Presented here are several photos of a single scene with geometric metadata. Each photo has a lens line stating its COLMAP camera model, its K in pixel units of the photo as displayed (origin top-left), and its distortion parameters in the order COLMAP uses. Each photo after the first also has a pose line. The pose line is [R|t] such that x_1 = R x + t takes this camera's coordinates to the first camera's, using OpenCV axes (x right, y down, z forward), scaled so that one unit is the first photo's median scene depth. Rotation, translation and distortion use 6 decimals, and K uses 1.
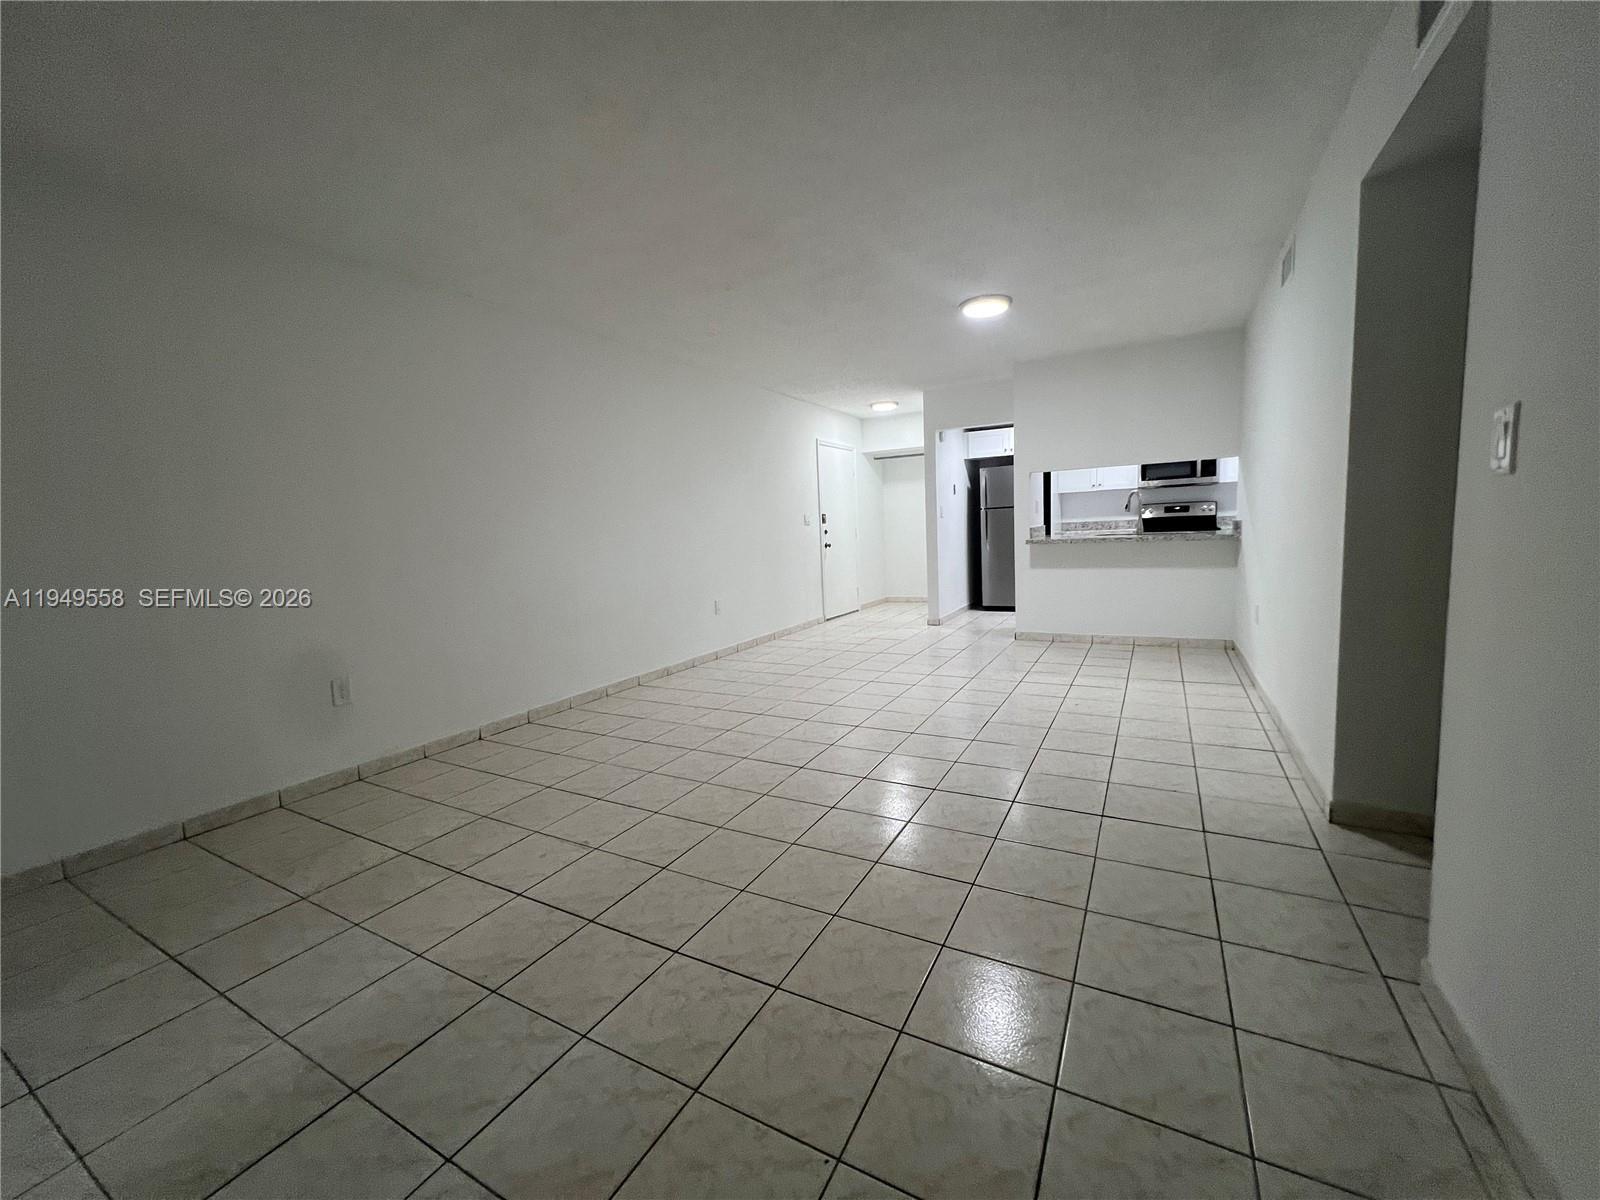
lens RADIAL K [[625.2, 0, 801.6], [0, 625.2, 630.8], [0, 0, 1]] dist [-0.036475, -0.000089]
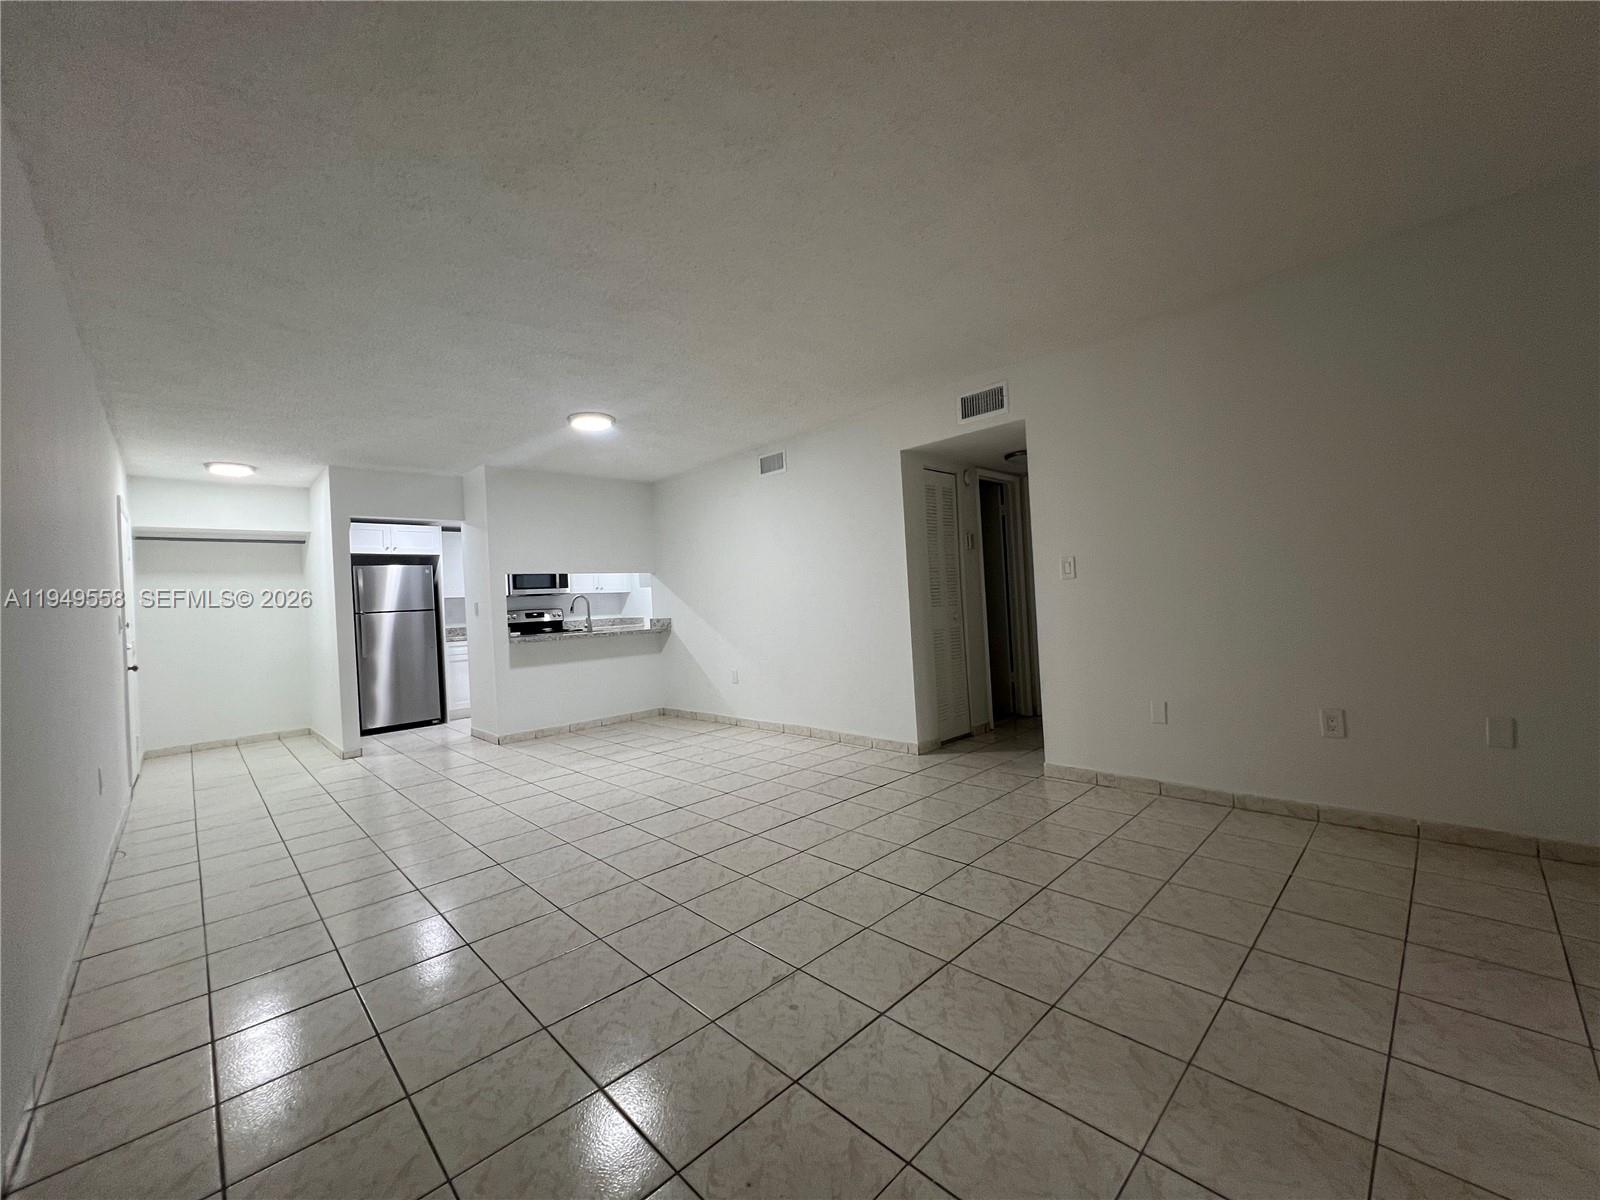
lens RADIAL K [[640.1, 0, 800.0], [0, 640.1, 600.0], [0, 0, 1]] dist [-0.001108, -0.000403]
pose [[0.288045, 0.037169, 0.956895, -0.403544], [0.195281, 0.975969, -0.096693, -0.016135], [-0.937494, 0.214716, 0.273864, 0.227634]]
